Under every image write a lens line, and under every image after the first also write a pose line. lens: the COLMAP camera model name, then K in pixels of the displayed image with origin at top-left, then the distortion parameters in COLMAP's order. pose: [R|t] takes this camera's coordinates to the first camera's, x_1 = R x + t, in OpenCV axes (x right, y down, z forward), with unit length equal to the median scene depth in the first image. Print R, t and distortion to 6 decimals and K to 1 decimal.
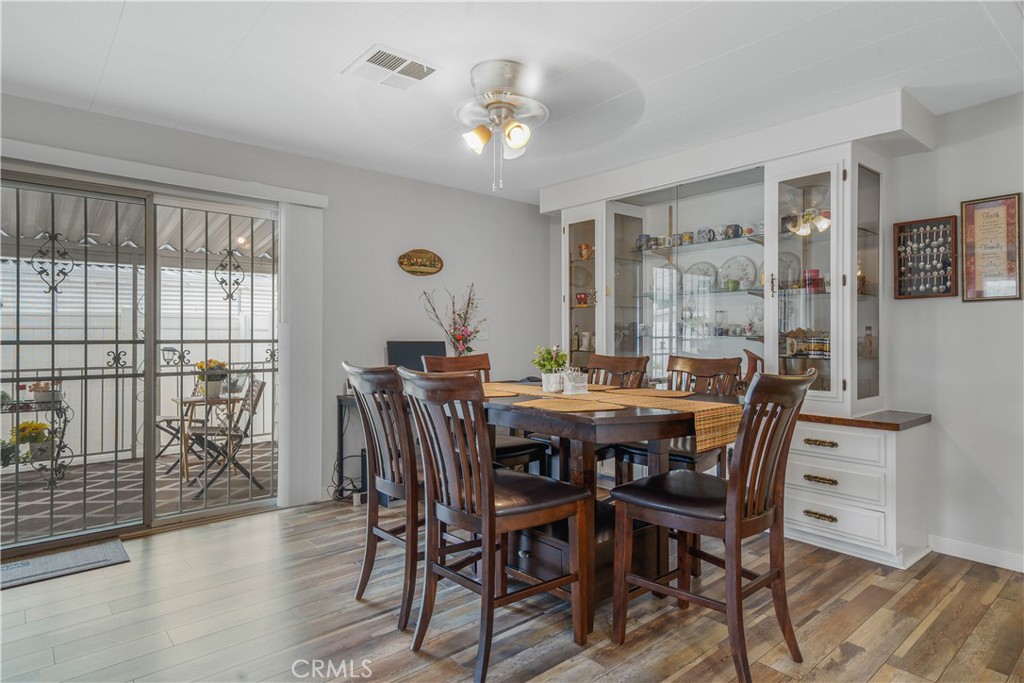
lens RADIAL K [[555.7, 0, 512.0], [0, 555.7, 341.5], [0, 0, 1]] dist [0.023498, 0.000050]
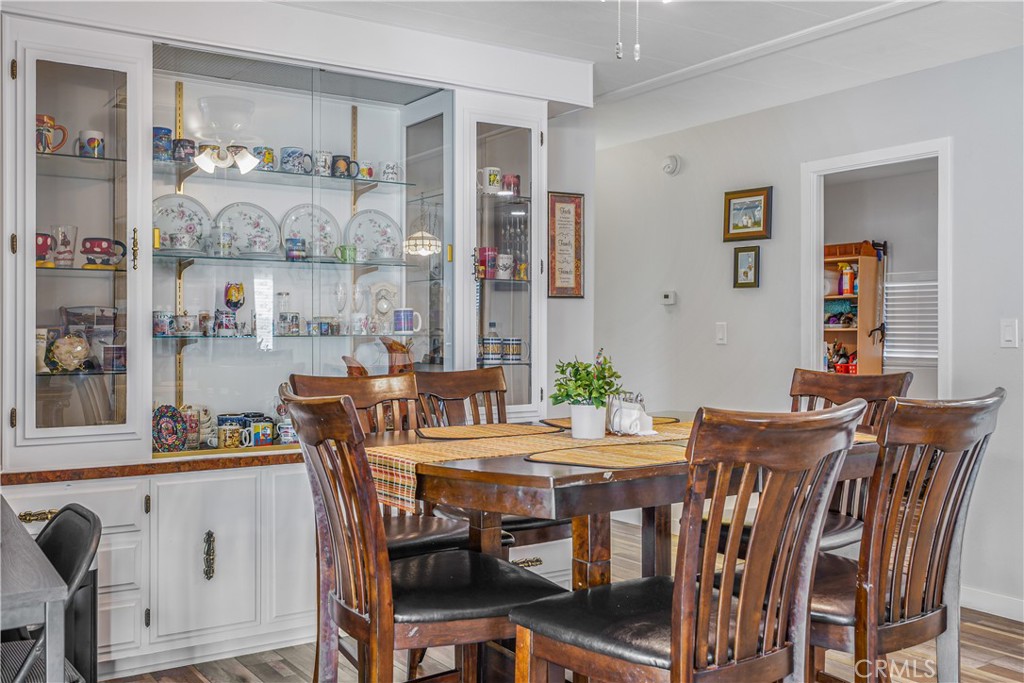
lens RADIAL K [[978.7, 0, 512.0], [0, 978.7, 341.5], [0, 0, 1]] dist [-0.004755, -0.002746]
pose [[0.113491, -0.013066, 0.993453, -0.829806], [0.013963, 0.999836, 0.011555, -0.016766], [-0.993441, 0.012560, 0.113655, 0.874267]]
